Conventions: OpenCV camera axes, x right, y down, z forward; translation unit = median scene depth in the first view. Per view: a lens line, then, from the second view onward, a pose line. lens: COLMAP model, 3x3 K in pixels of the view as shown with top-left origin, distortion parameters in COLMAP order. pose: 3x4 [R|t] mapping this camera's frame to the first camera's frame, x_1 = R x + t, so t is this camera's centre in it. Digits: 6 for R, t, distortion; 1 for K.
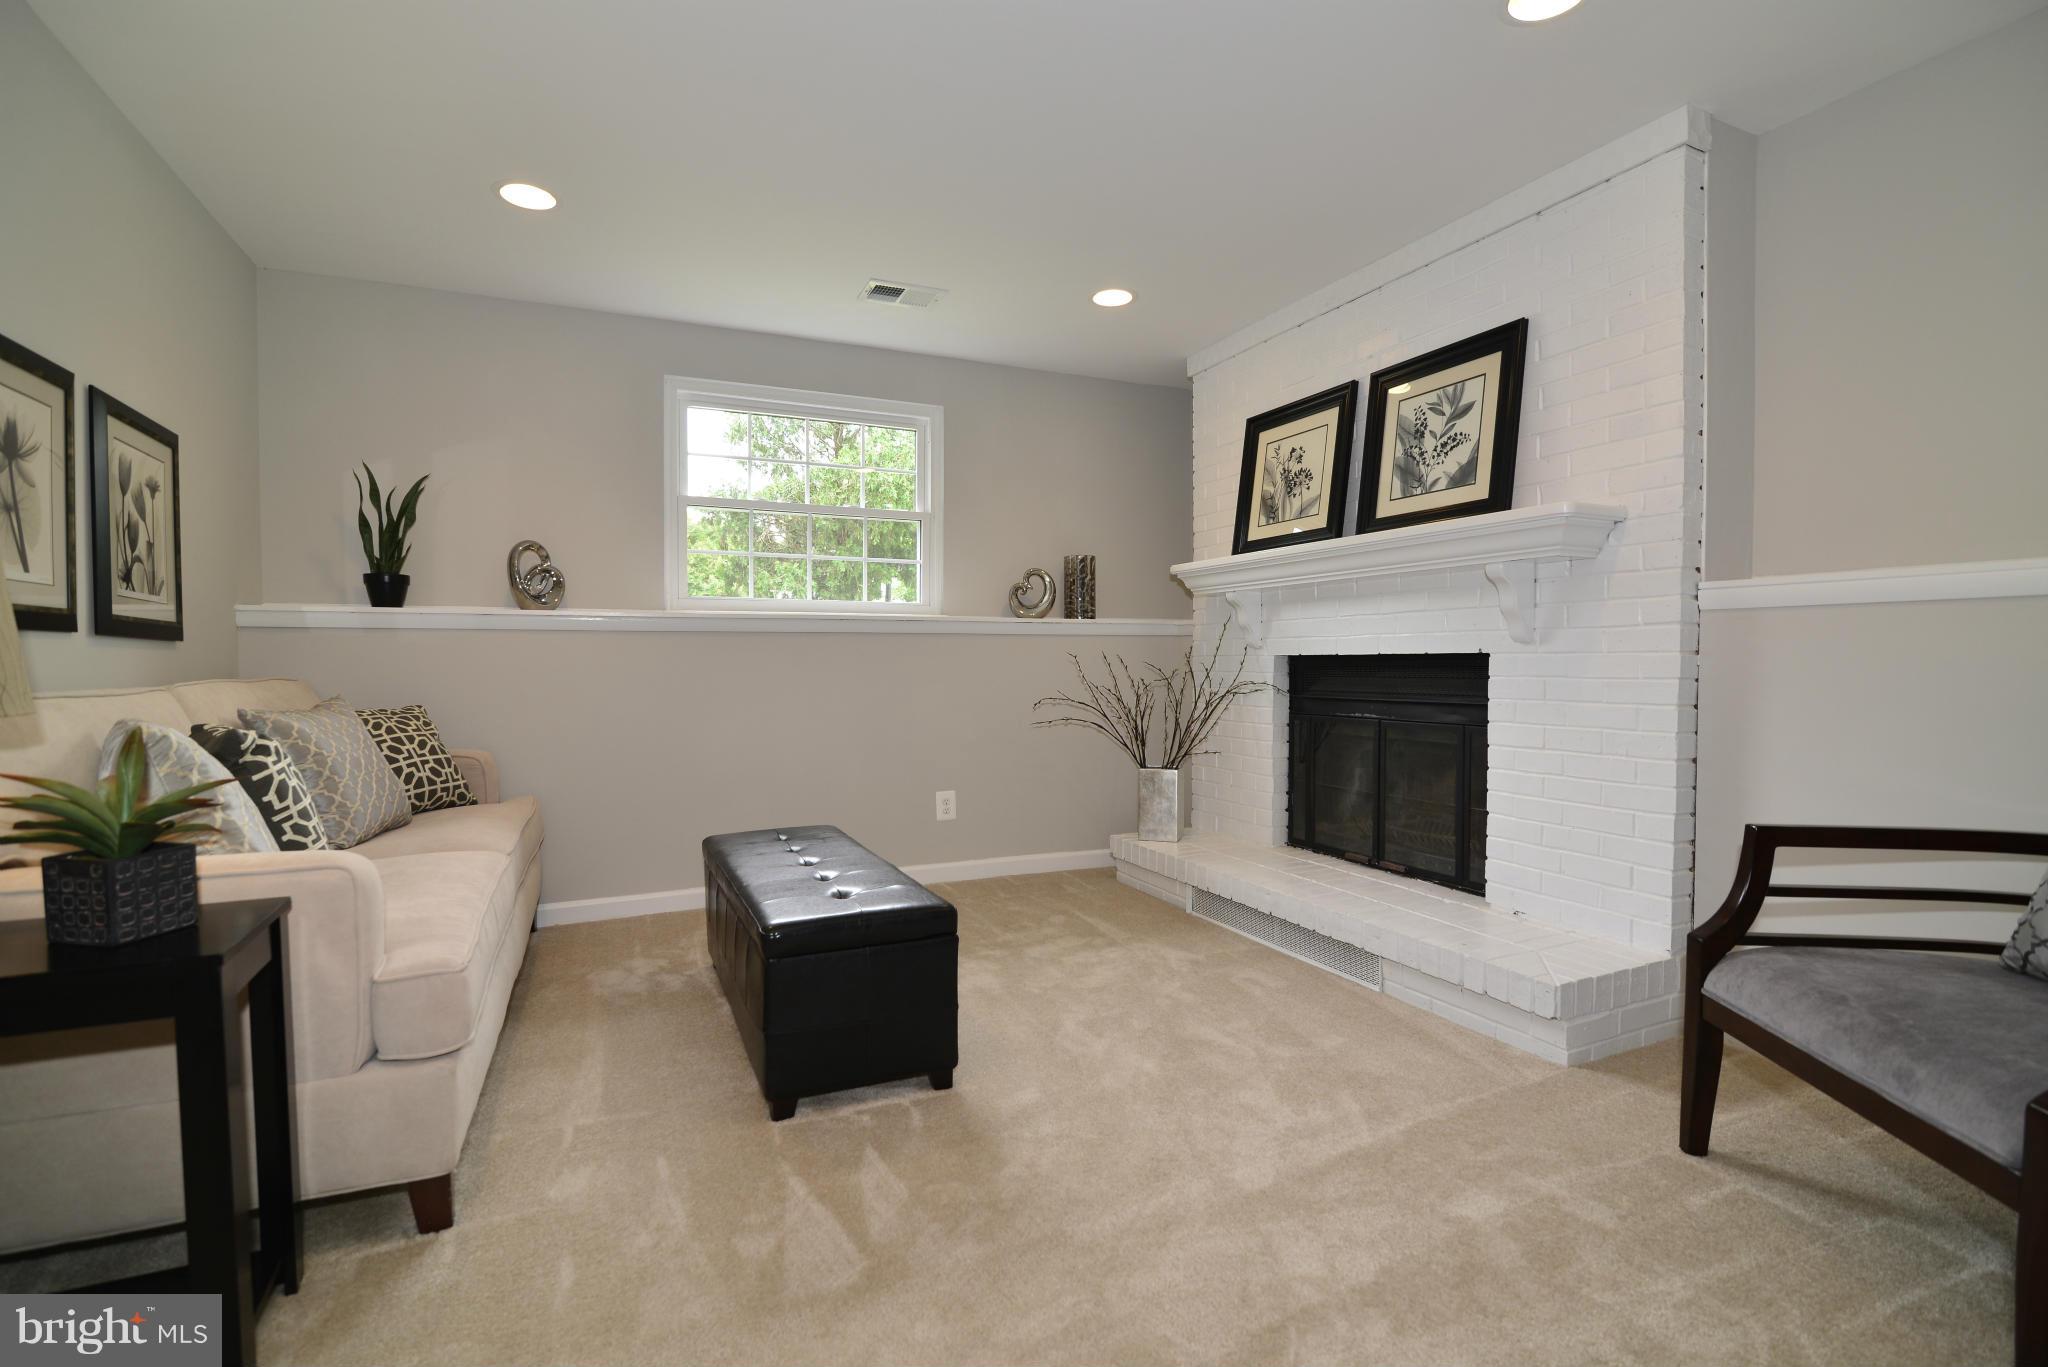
lens RADIAL K [[955.3, 0, 1026.4], [0, 955.3, 690.6], [0, 0, 1]] dist [-0.018315, 0.000303]
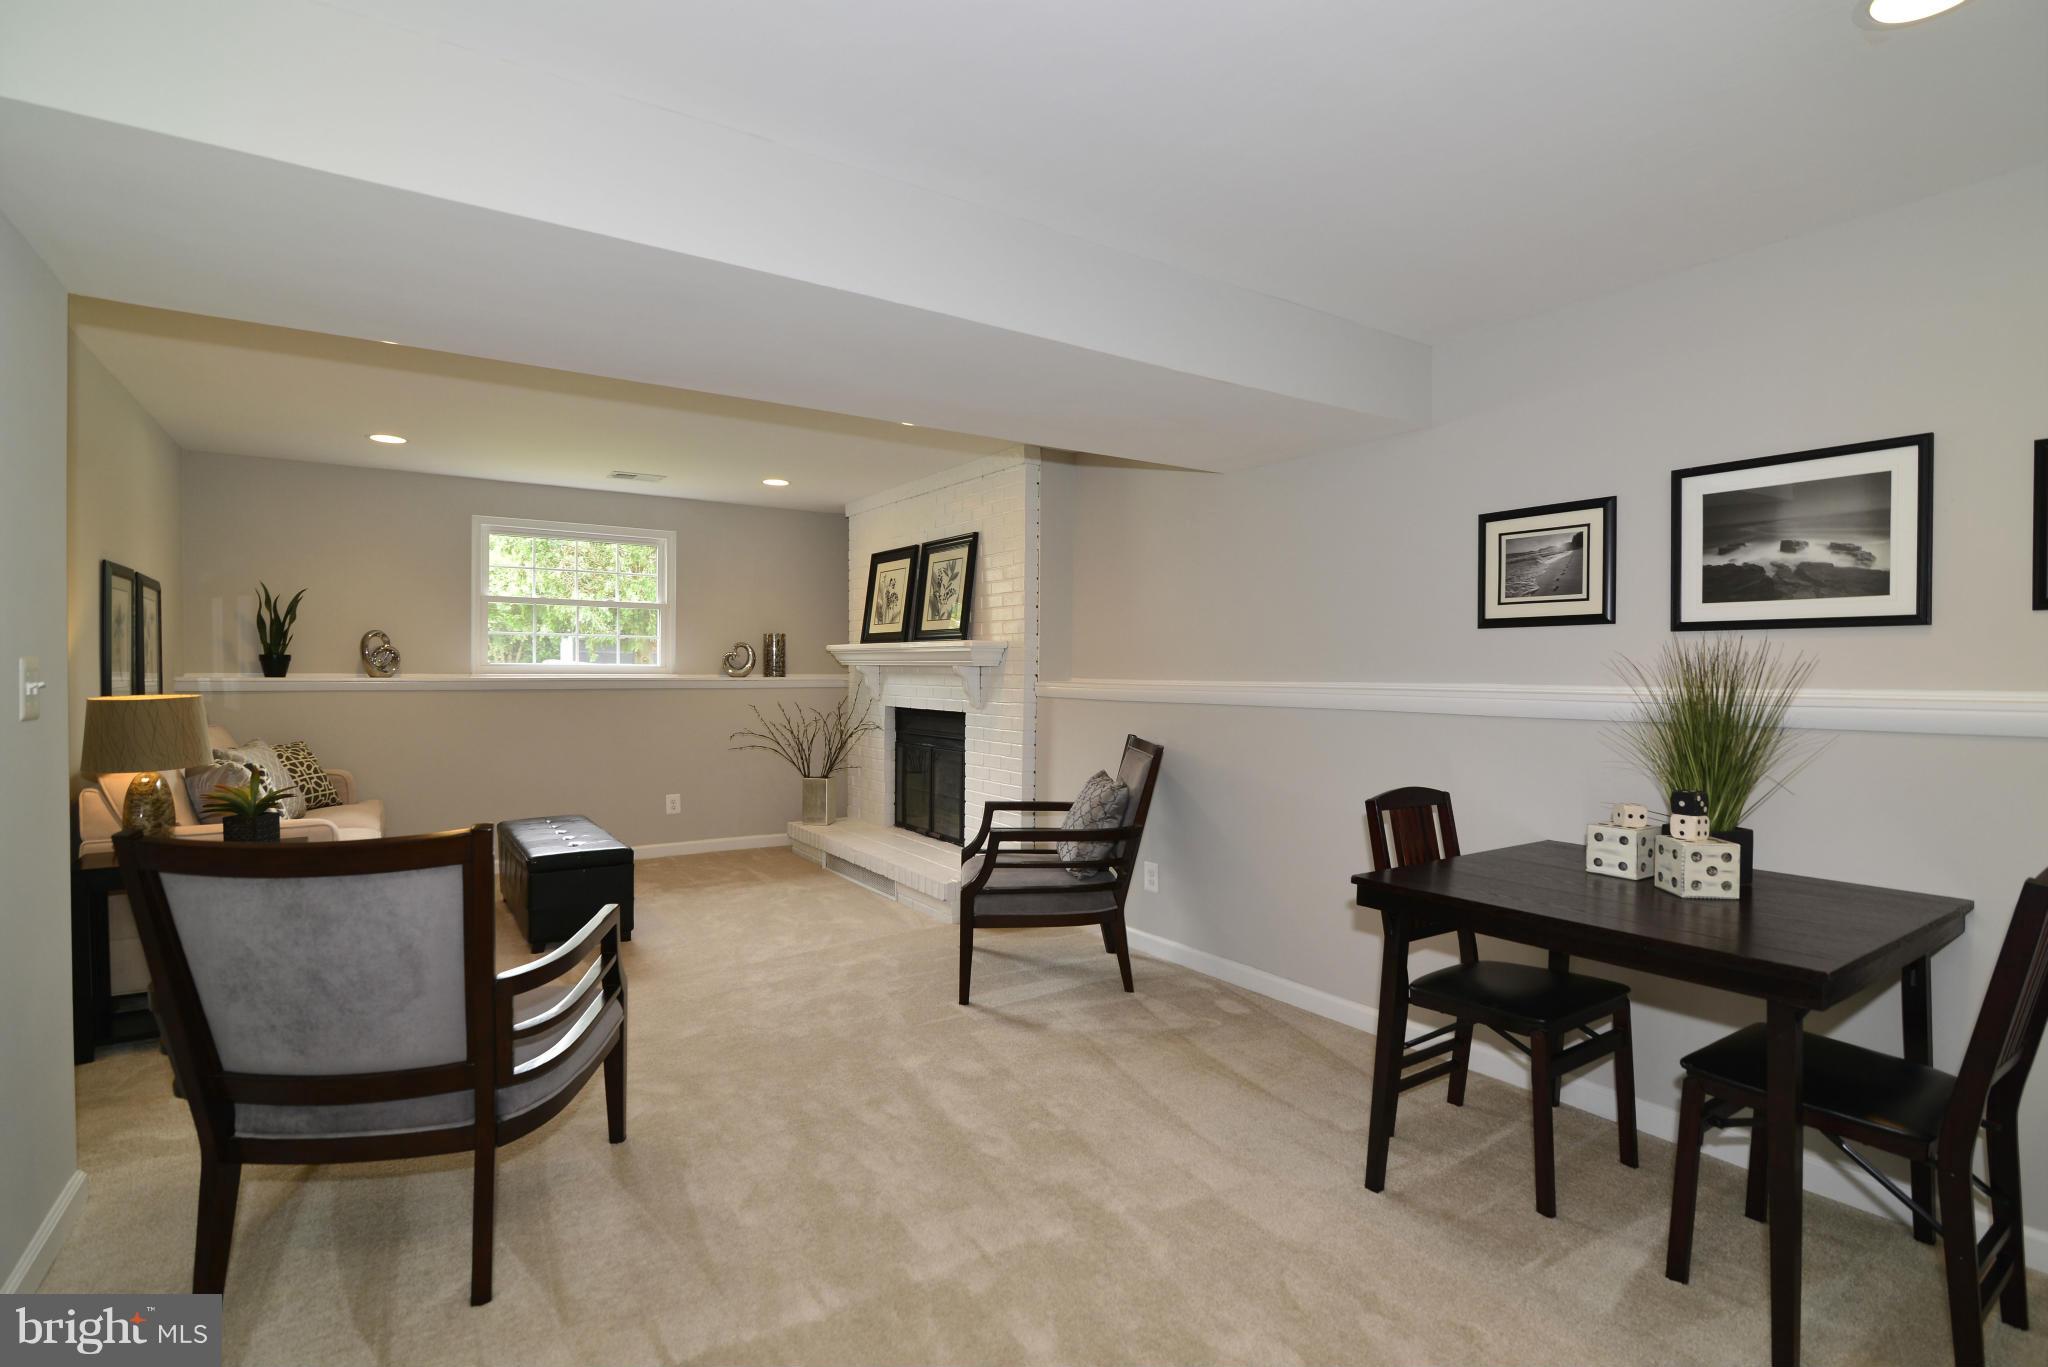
lens RADIAL K [[983.4, 0, 1030.1], [0, 983.4, 691.1], [0, 0, 1]] dist [-0.016512, -0.000019]
pose [[0.986037, 0.004915, 0.166455, 0.252361], [-0.003921, 0.999972, -0.006296, -0.058272], [-0.166481, 0.005555, 0.986029, -0.725957]]
